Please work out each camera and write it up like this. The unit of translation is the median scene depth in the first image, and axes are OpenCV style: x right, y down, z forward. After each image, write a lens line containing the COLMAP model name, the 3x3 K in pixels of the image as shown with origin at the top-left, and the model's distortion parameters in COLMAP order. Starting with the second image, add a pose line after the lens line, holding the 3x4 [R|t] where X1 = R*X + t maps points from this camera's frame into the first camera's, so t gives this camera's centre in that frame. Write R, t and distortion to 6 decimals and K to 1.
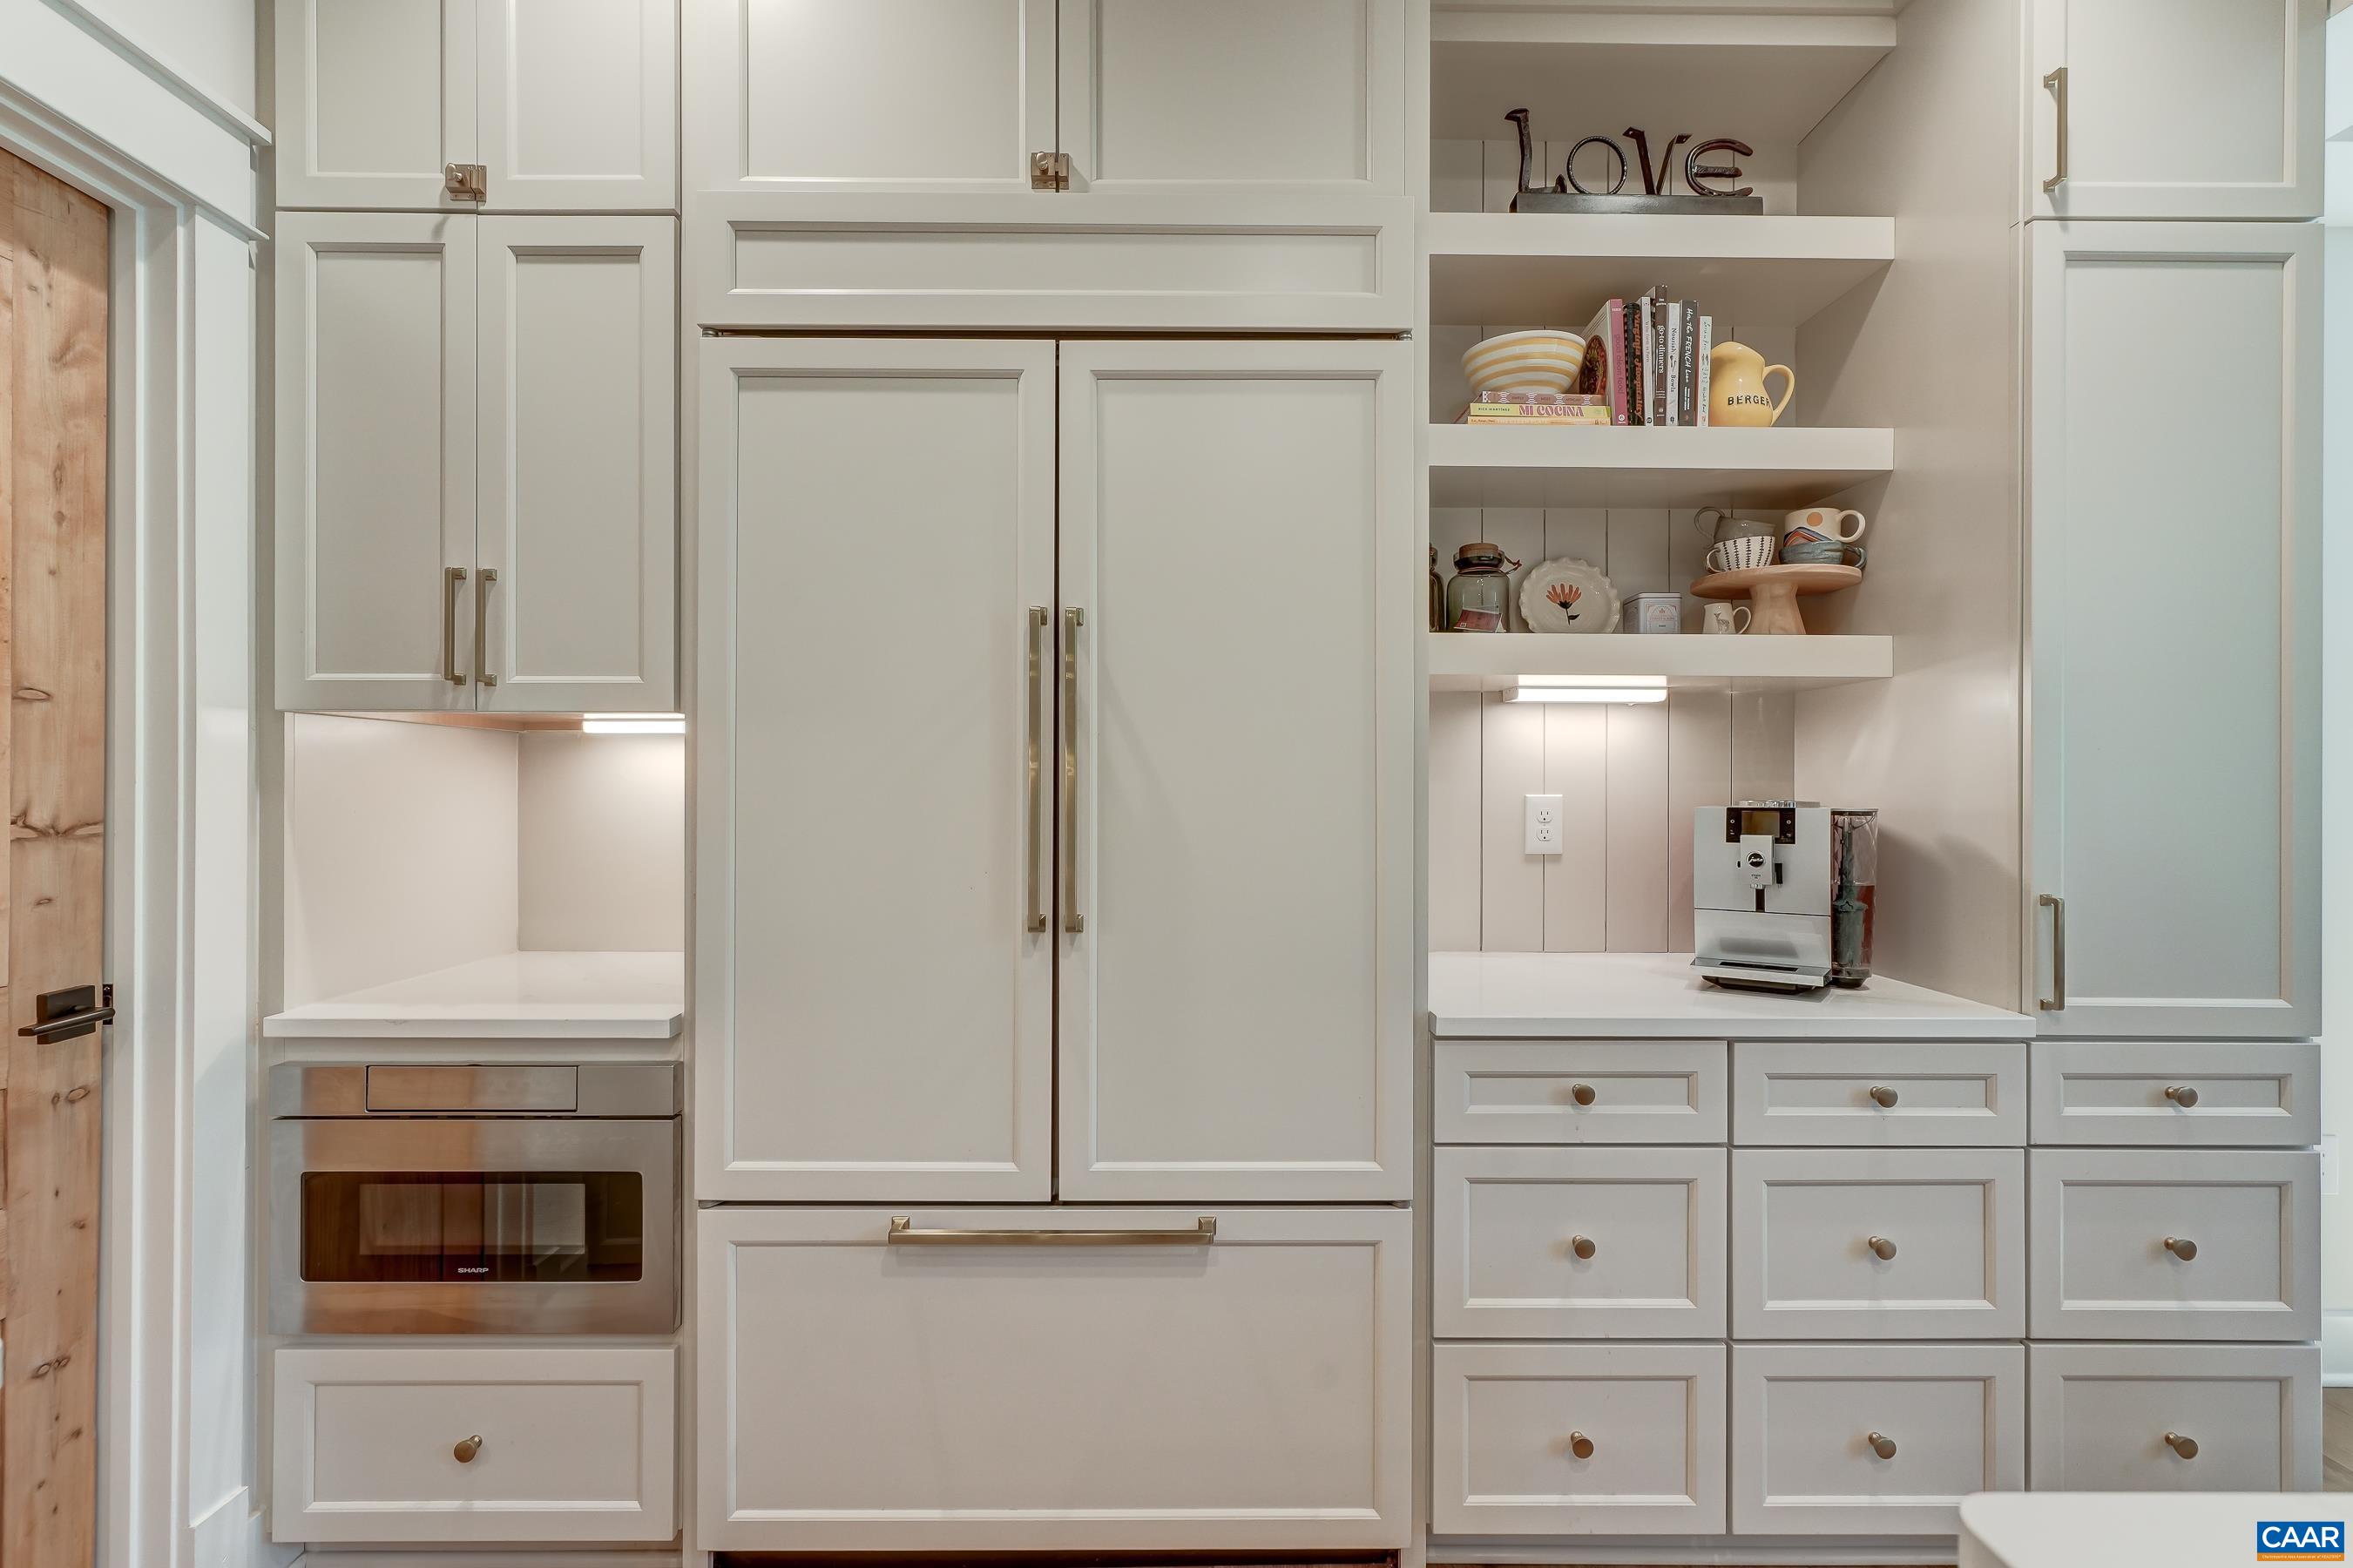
lens RADIAL K [[968.7, 0, 1207.1], [0, 968.7, 782.5], [0, 0, 1]] dist [0.001861, 0.000370]
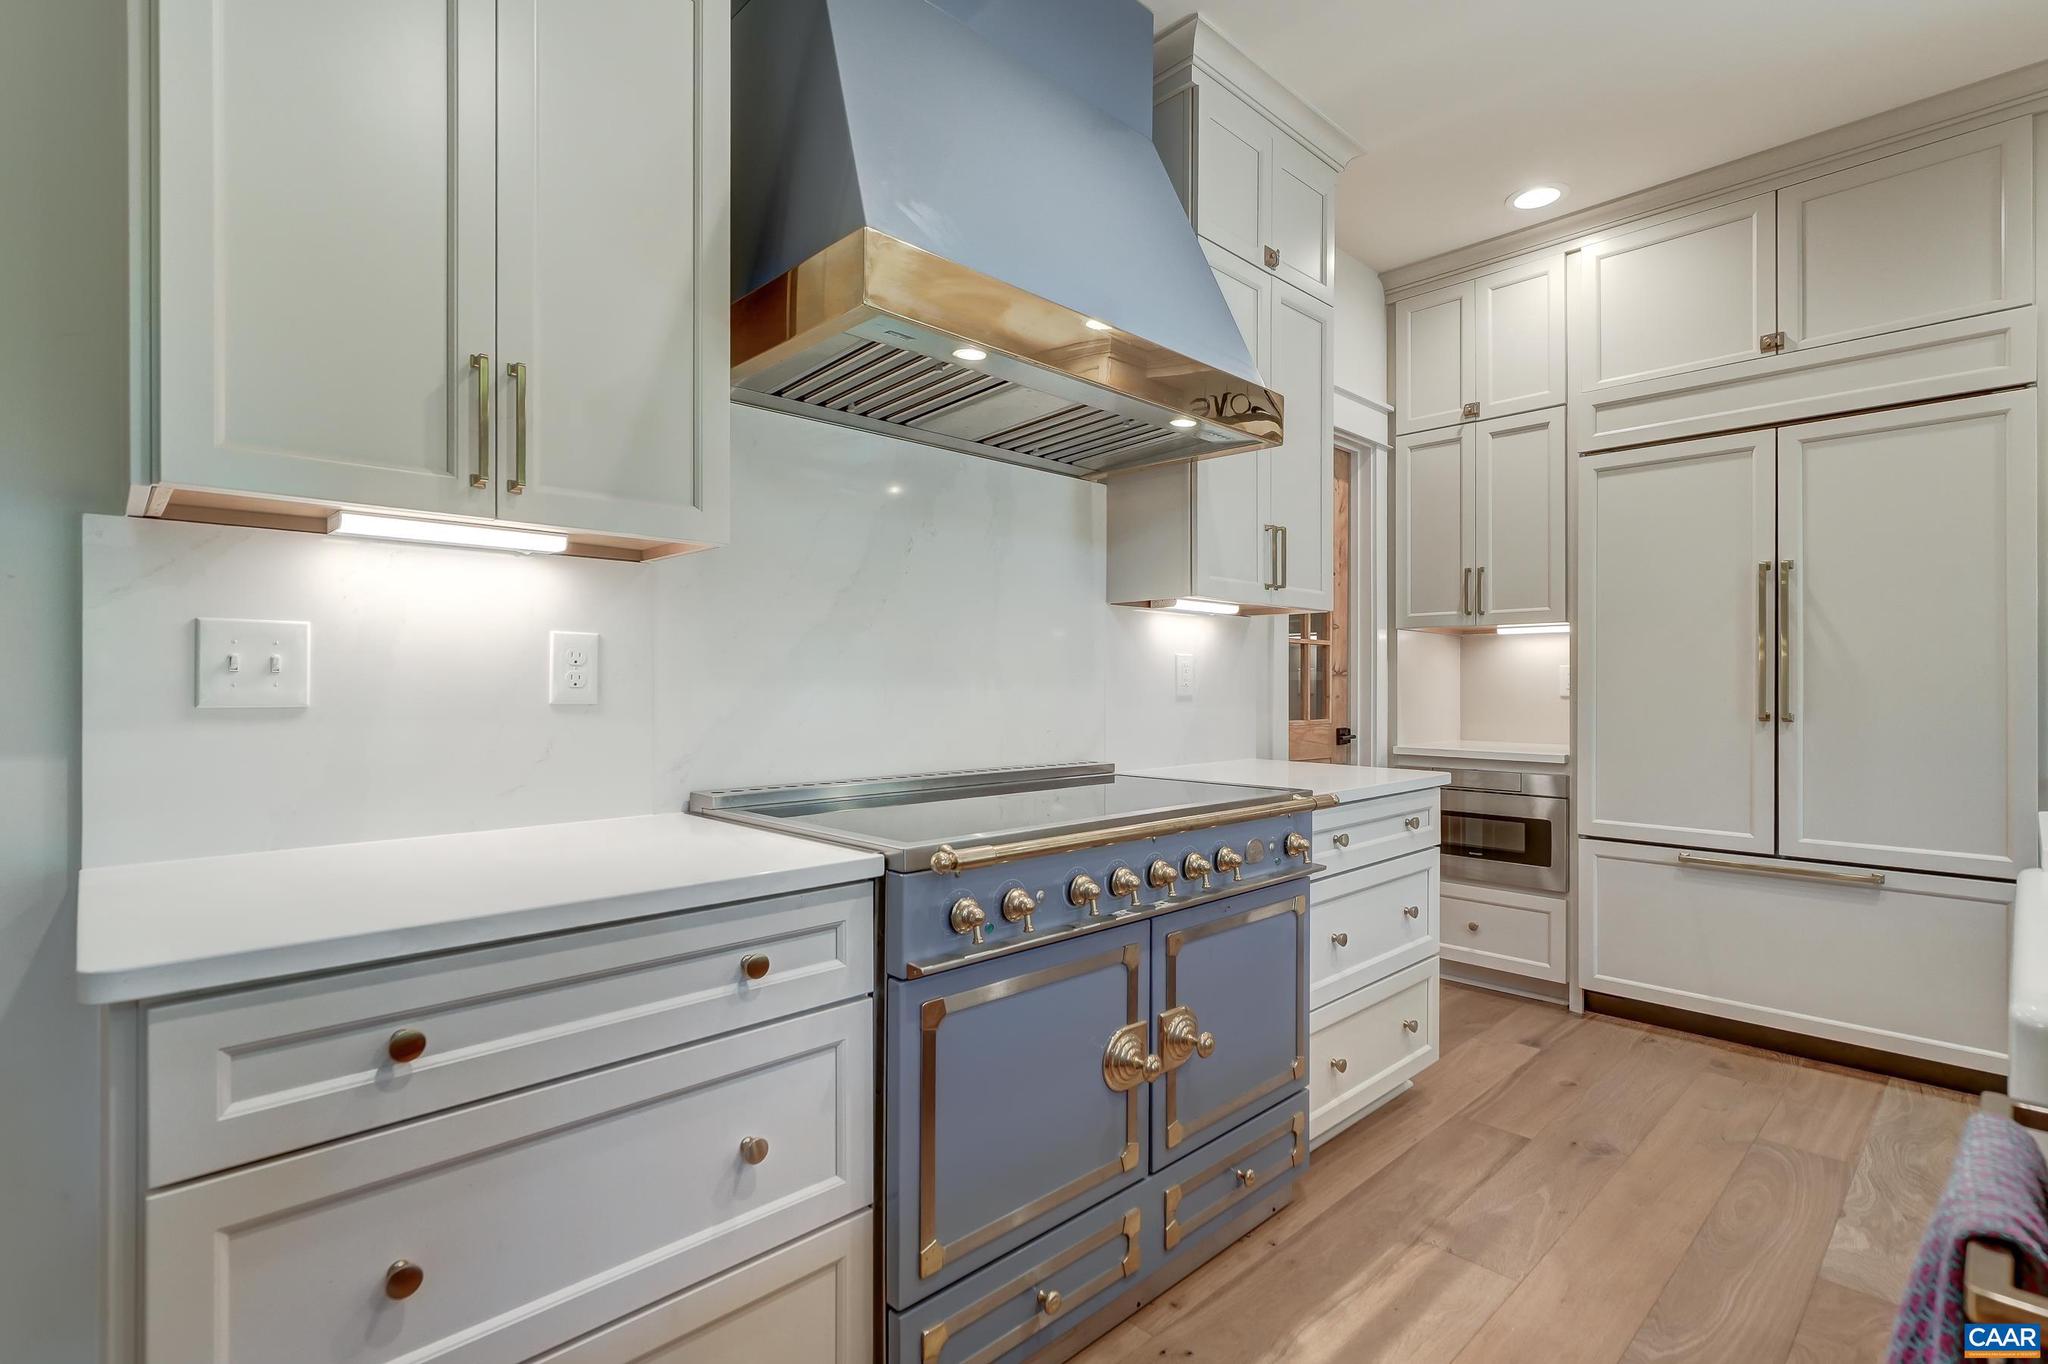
lens RADIAL K [[943.5, 0, 1018.4], [0, 943.5, 680.1], [0, 0, 1]] dist [0.000950, 0.000635]
pose [[0.668734, -0.002802, -0.743497, 0.249749], [-0.002767, 0.999977, -0.006257, 0.083725], [0.743497, 0.006242, 0.668710, -1.483430]]
